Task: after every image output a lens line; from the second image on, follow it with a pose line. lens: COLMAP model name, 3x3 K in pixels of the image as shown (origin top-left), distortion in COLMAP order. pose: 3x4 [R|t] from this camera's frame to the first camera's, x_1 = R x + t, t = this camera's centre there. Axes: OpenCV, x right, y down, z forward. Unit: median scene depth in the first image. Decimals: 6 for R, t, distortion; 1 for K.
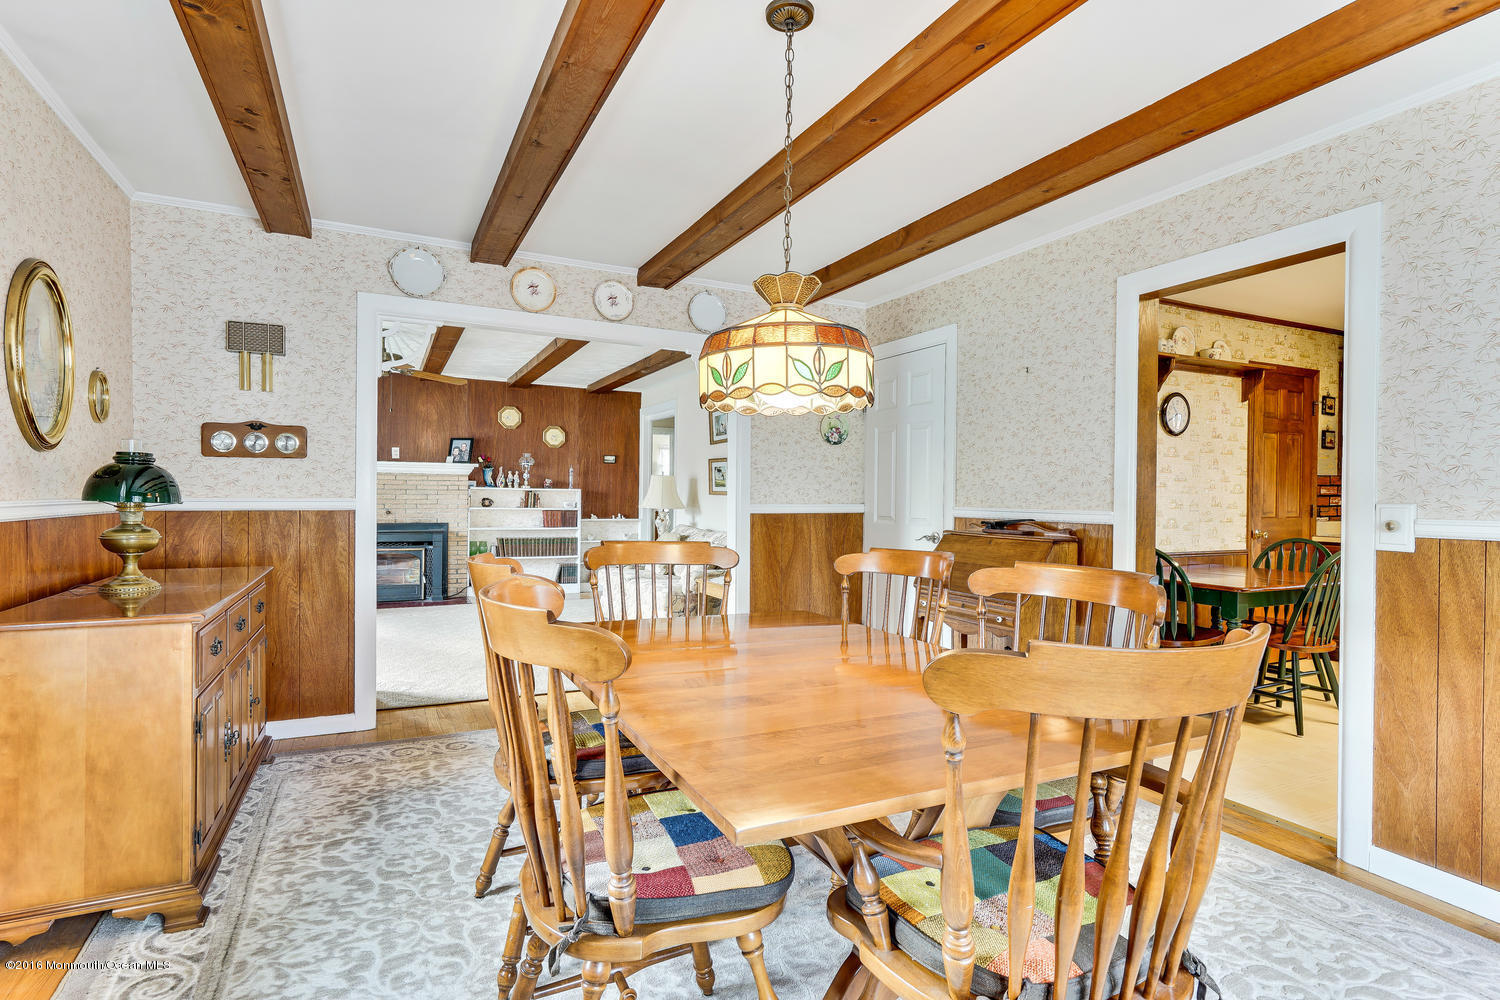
lens RADIAL K [[739.0, 0, 741.1], [0, 739.0, 494.2], [0, 0, 1]] dist [0.003095, 0.000078]
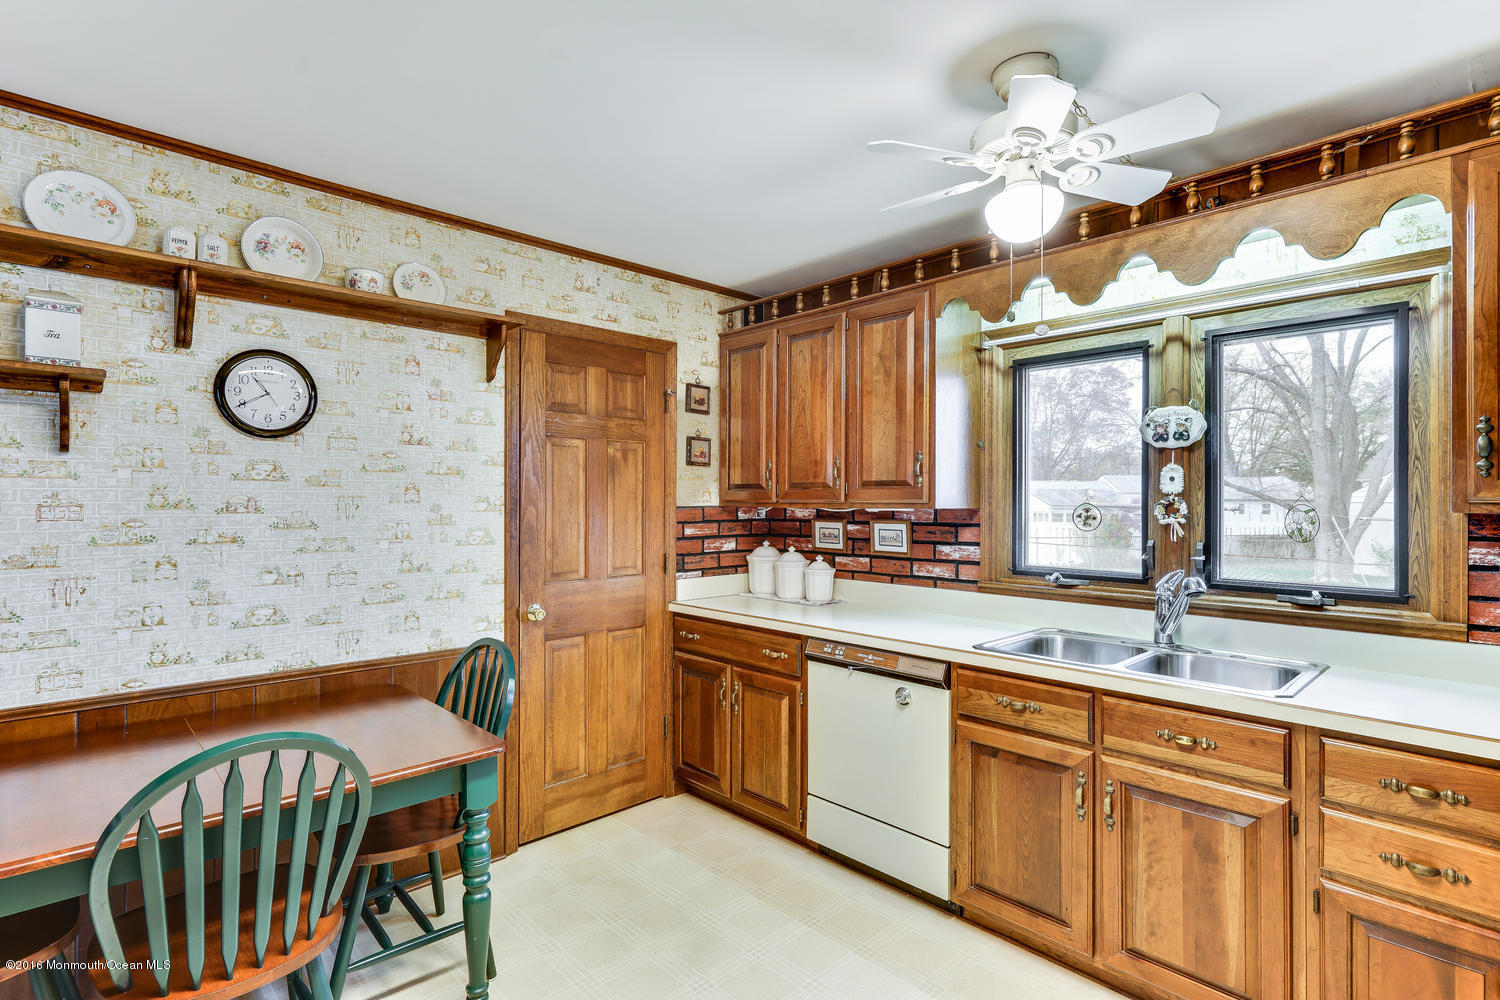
lens RADIAL K [[739.0, 0, 737.7], [0, 739.0, 500.5], [0, 0, 1]] dist [0.003095, 0.000078]
pose [[0.958253, -0.007099, 0.285834, 0.678090], [0.009019, 0.999945, -0.005400, -0.028469], [-0.285779, 0.007752, 0.958264, 0.394373]]
